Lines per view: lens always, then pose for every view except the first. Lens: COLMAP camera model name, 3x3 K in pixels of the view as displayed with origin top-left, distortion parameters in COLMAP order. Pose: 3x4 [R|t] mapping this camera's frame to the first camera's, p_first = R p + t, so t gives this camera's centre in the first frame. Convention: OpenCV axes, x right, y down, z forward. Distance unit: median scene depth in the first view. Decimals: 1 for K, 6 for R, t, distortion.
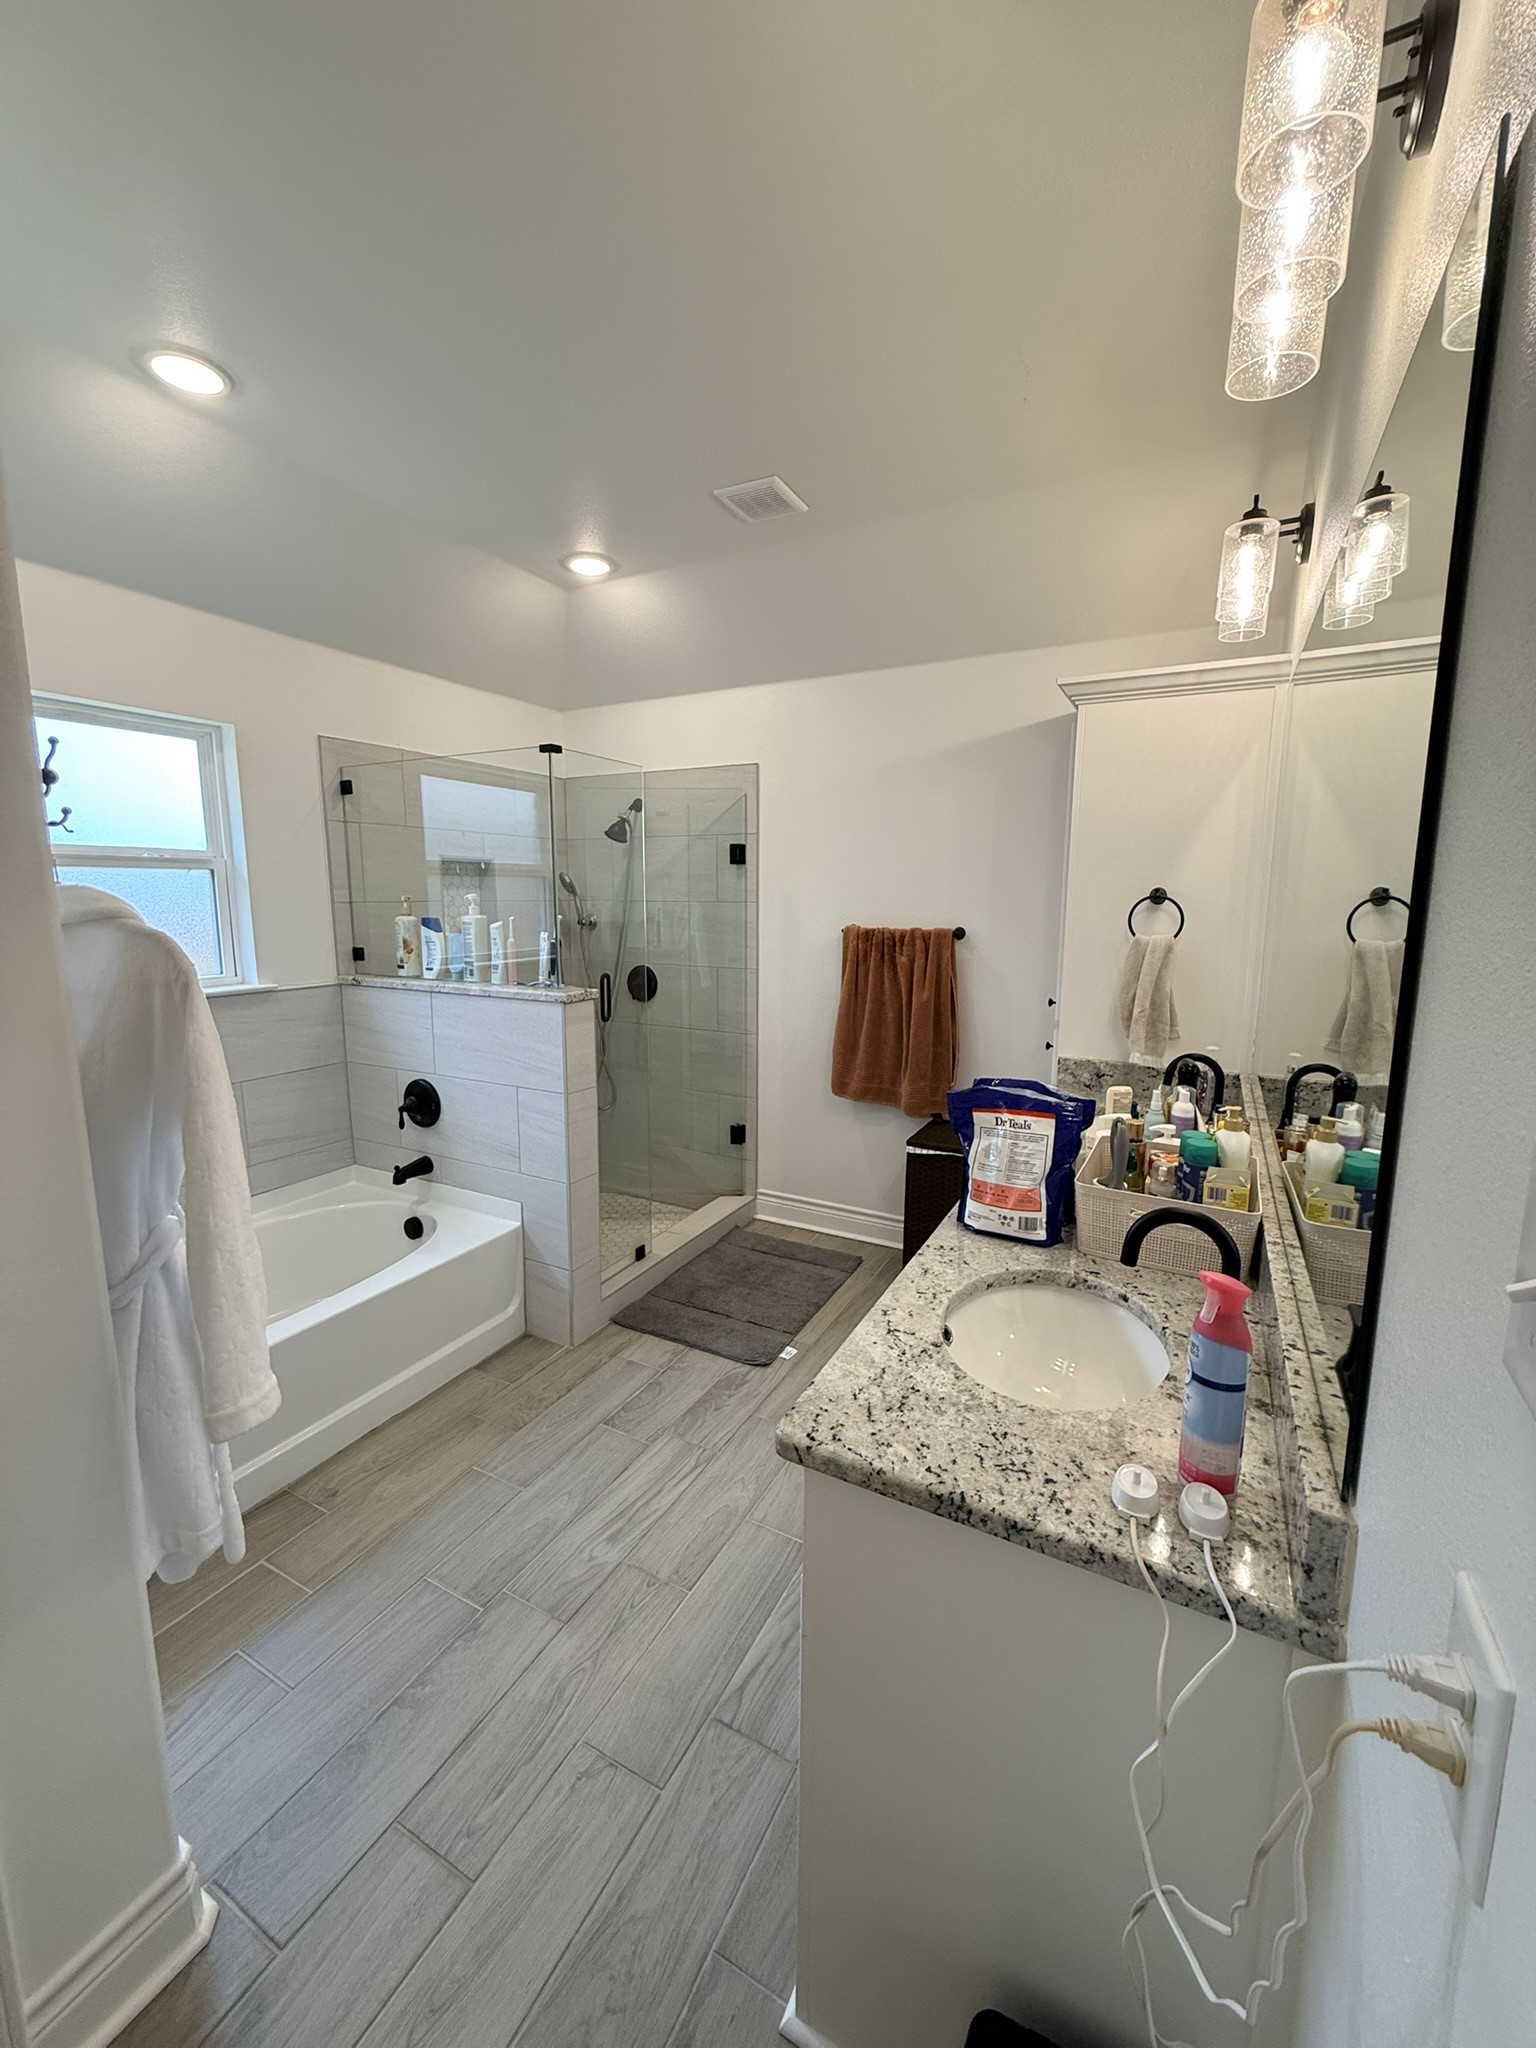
lens RADIAL K [[816.7, 0, 768.5], [0, 816.7, 1021.1], [0, 0, 1]] dist [-0.003322, 0.000821]
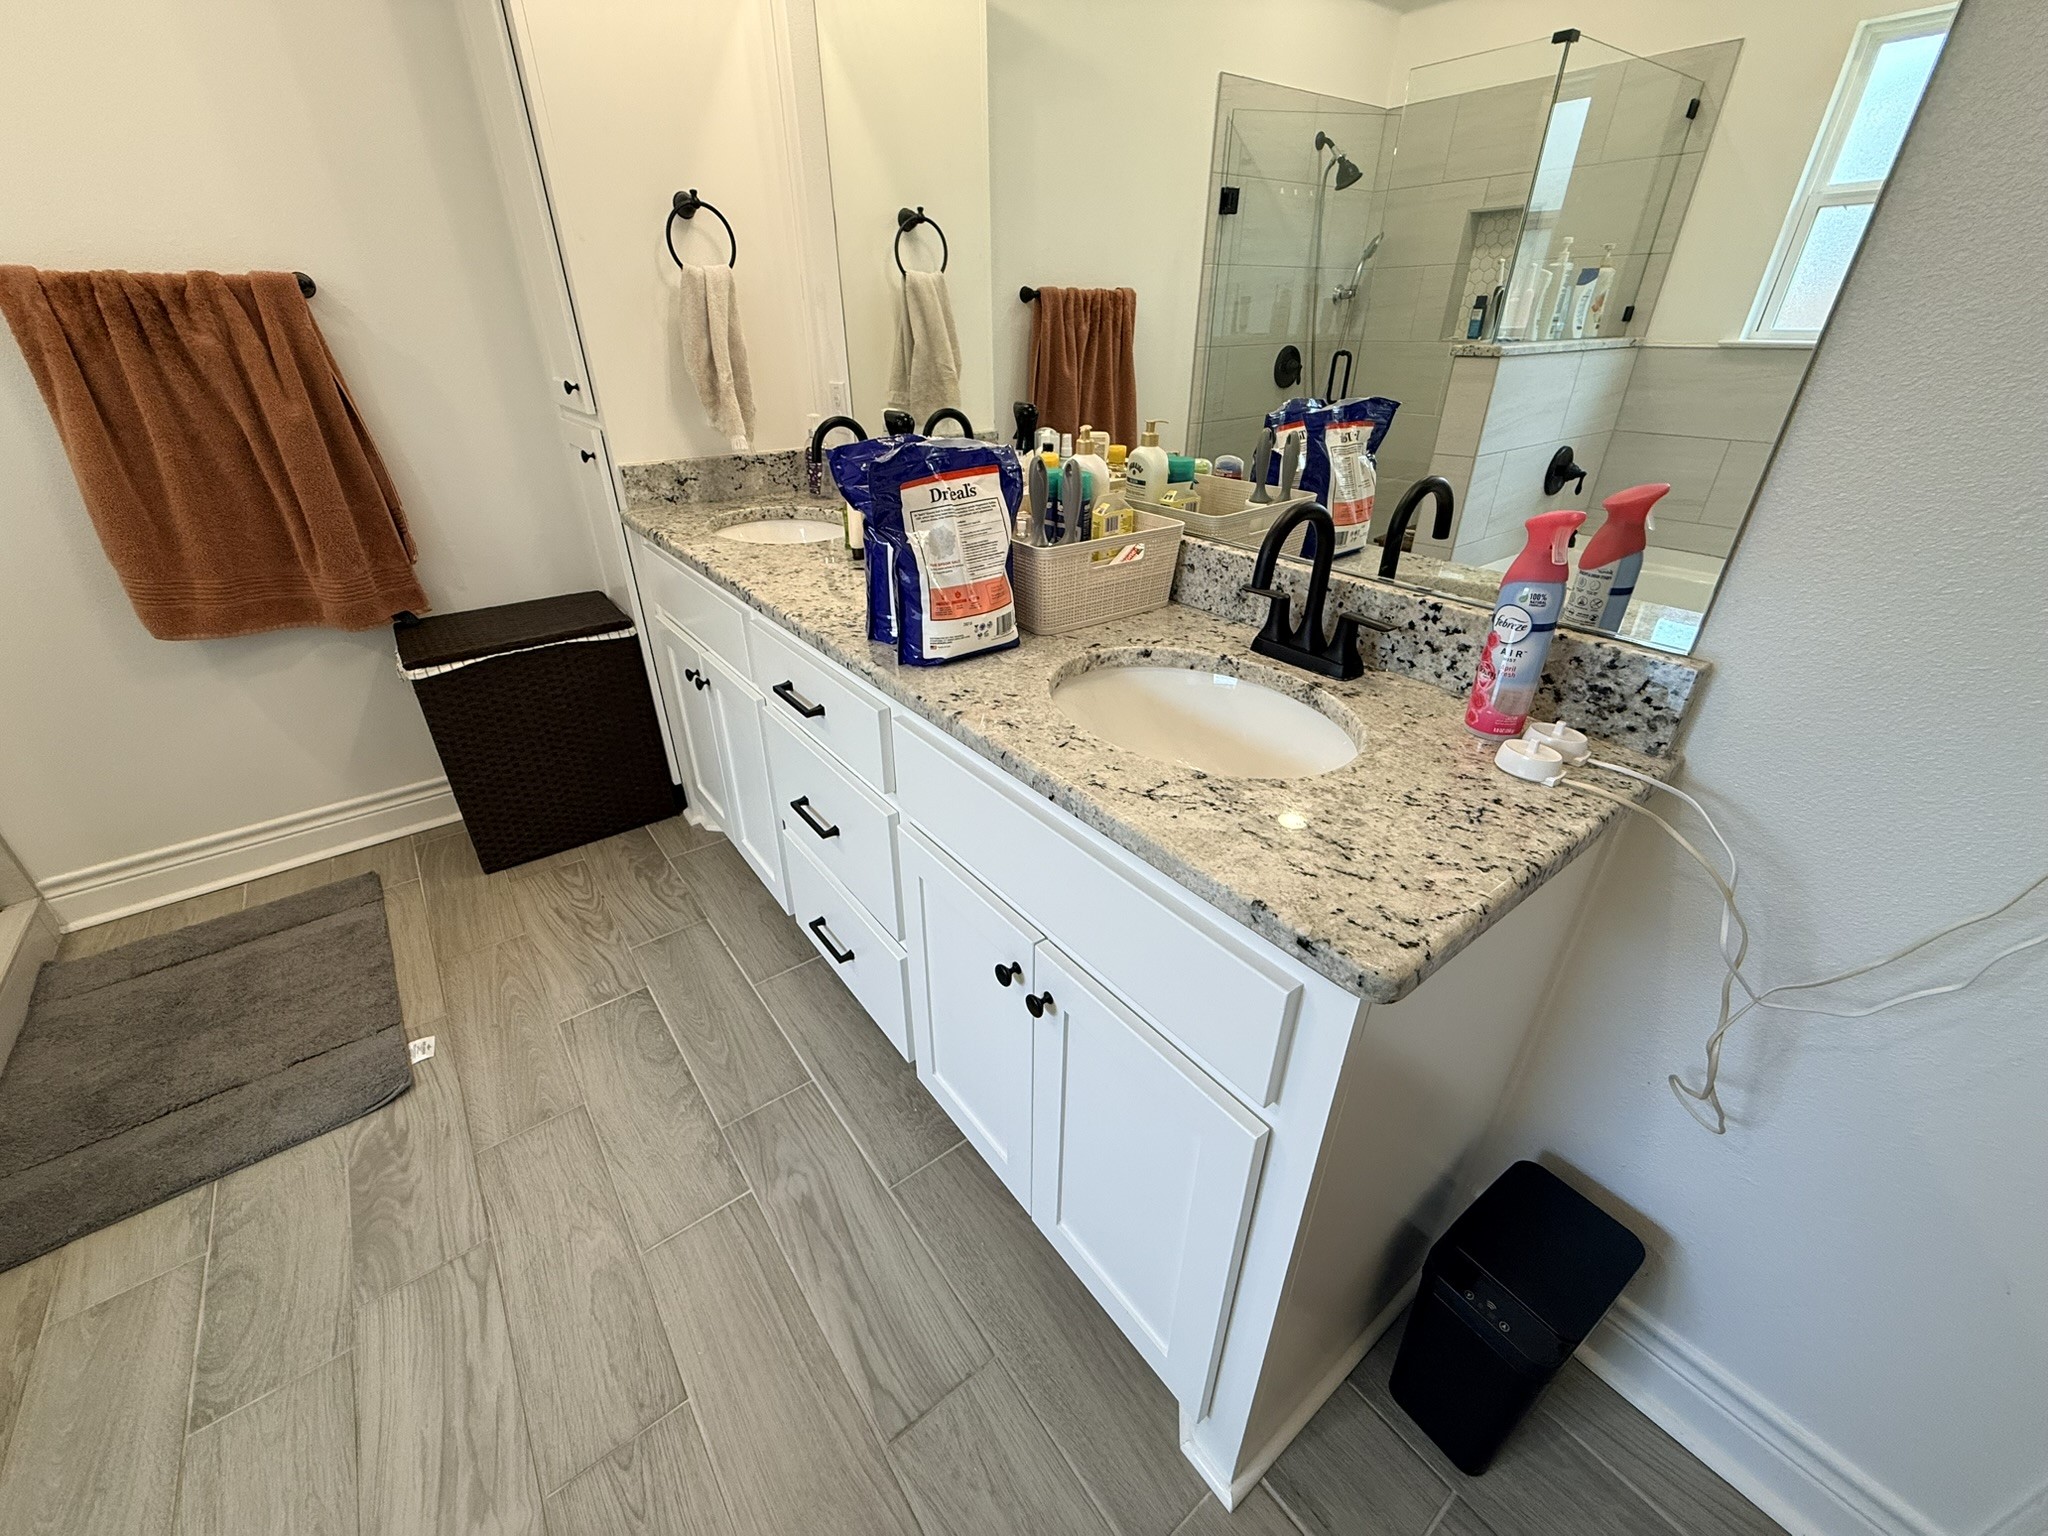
lens RADIAL K [[816.7, 0, 1020.0], [0, 816.7, 767.4], [0, 0, 1]] dist [-0.003322, 0.000821]
pose [[0.417826, -0.443939, 0.792678, -0.190681], [0.144946, 0.893885, 0.424218, 0.028480], [-0.896890, -0.062353, 0.437836, 0.372626]]
